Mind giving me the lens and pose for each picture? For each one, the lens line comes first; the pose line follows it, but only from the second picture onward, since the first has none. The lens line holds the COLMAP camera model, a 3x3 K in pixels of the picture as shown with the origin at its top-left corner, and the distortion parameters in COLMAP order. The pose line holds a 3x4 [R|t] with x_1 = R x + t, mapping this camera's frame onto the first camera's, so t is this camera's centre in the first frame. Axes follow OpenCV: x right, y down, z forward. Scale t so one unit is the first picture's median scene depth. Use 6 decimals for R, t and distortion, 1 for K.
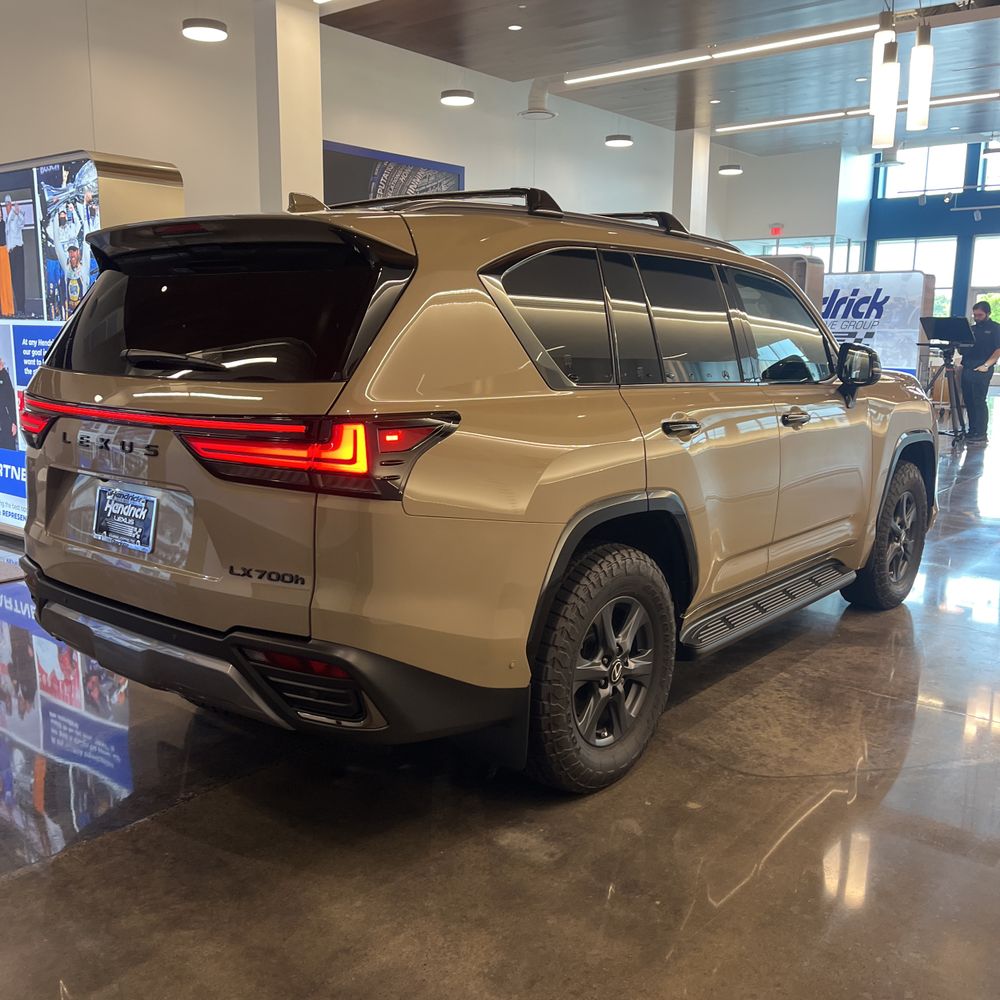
lens RADIAL K [[1023.7, 0, 483.4], [0, 1023.7, 502.6], [0, 0, 1]] dist [0.090569, 0.000434]
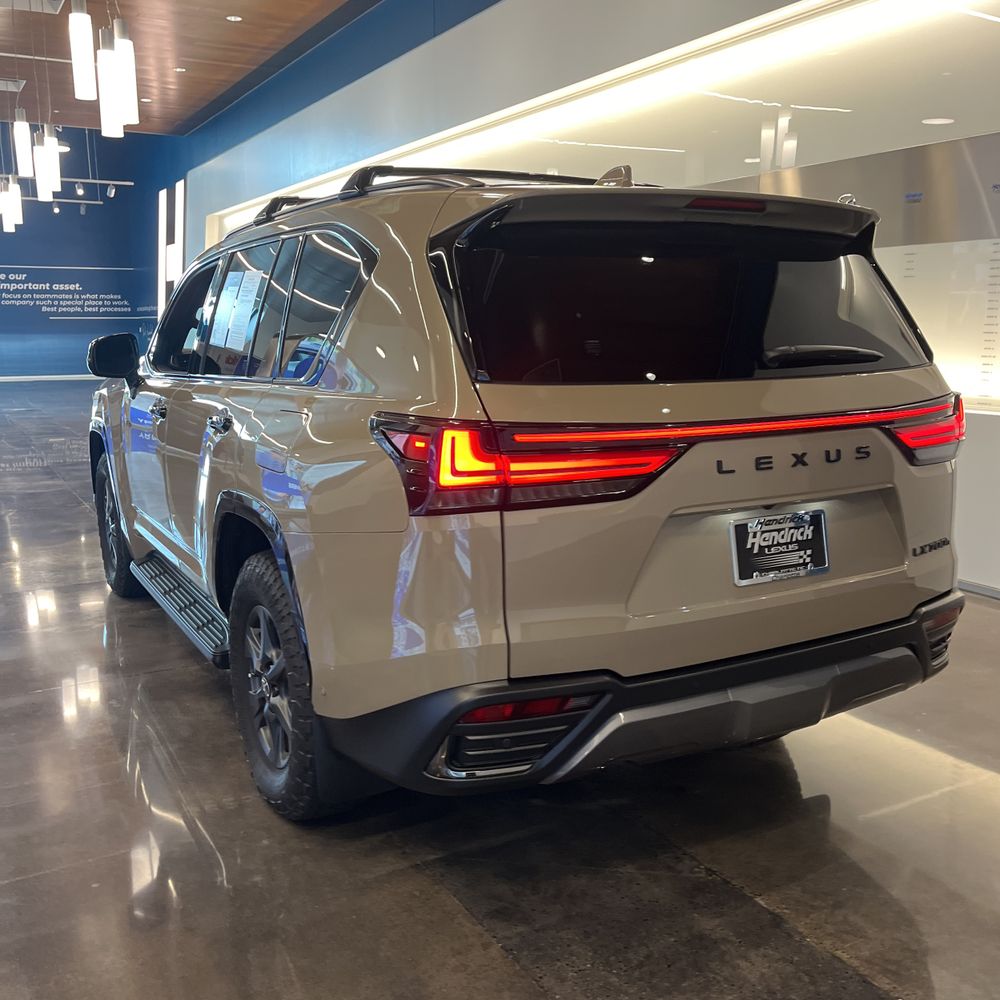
lens RADIAL K [[1005.9, 0, 497.6], [0, 1005.9, 478.2], [0, 0, 1]] dist [0.089324, -0.125866]
pose [[0.353940, -0.163003, 0.920954, -1.193095], [0.167058, 0.979878, 0.109229, -0.169960], [-0.920227, 0.115193, 0.374049, 0.911202]]
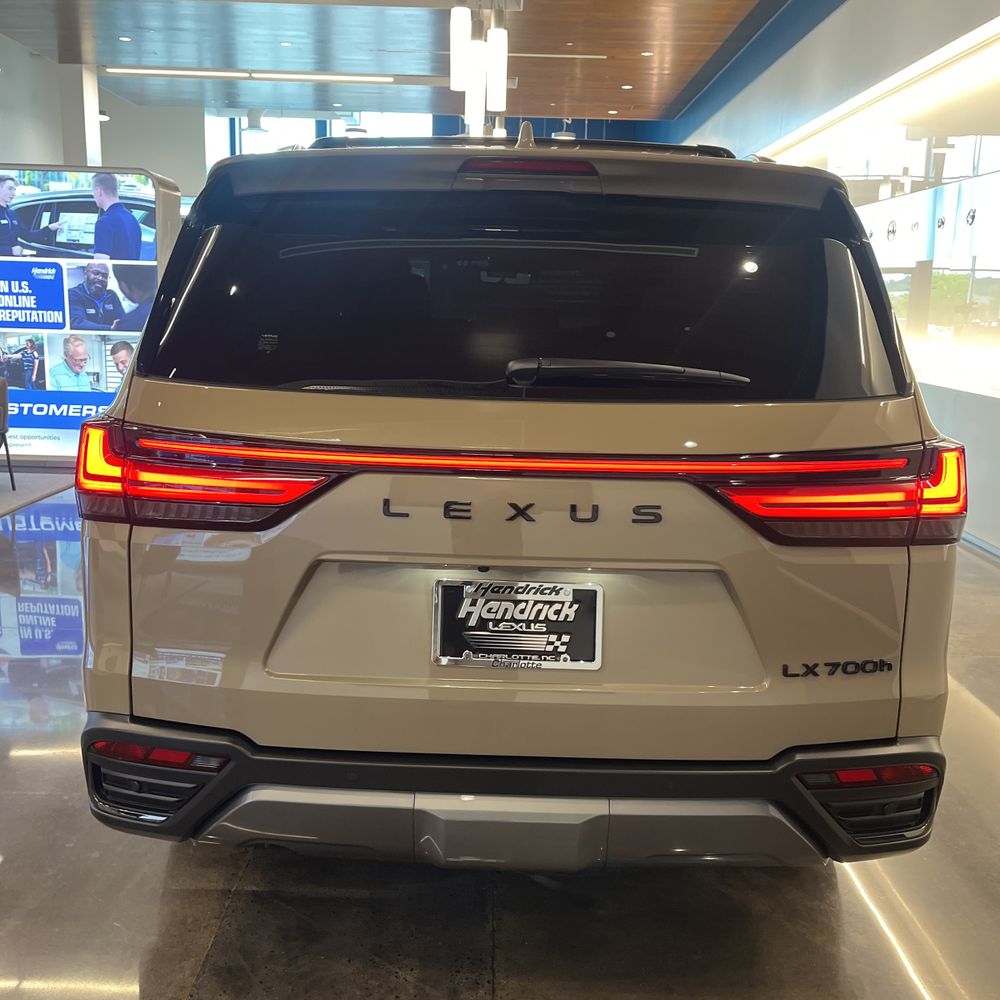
lens RADIAL K [[1005.9, 0, 497.6], [0, 1005.9, 478.2], [0, 0, 1]] dist [0.089324, -0.125866]
pose [[0.775517, -0.107251, 0.622150, -0.738926], [0.092284, 0.994137, 0.056344, -0.110354], [-0.624546, 0.013719, 0.780868, 0.535439]]
